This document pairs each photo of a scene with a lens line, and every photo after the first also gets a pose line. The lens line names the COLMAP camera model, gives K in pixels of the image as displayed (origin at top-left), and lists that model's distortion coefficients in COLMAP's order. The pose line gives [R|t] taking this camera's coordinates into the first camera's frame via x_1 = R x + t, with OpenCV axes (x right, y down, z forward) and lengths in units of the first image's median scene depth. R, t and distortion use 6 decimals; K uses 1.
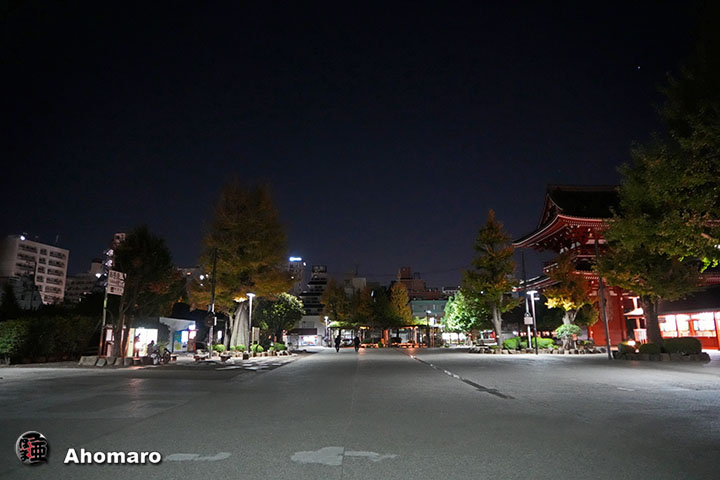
lens RADIAL K [[491.1, 0, 356.4], [0, 491.1, 238.9], [0, 0, 1]] dist [-0.040094, 0.027455]
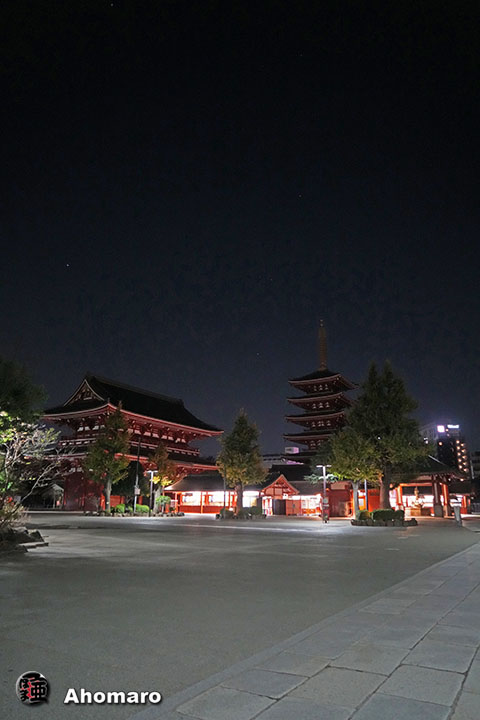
lens RADIAL K [[491.1, 0, 245.9], [0, 491.1, 355.2], [0, 0, 1]] dist [-0.040094, 0.027455]
pose [[0.532836, 0.259284, 0.805517, -0.629076], [-0.178899, 0.964902, -0.192248, 0.011579], [-0.827092, -0.041670, 0.560520, 0.021090]]
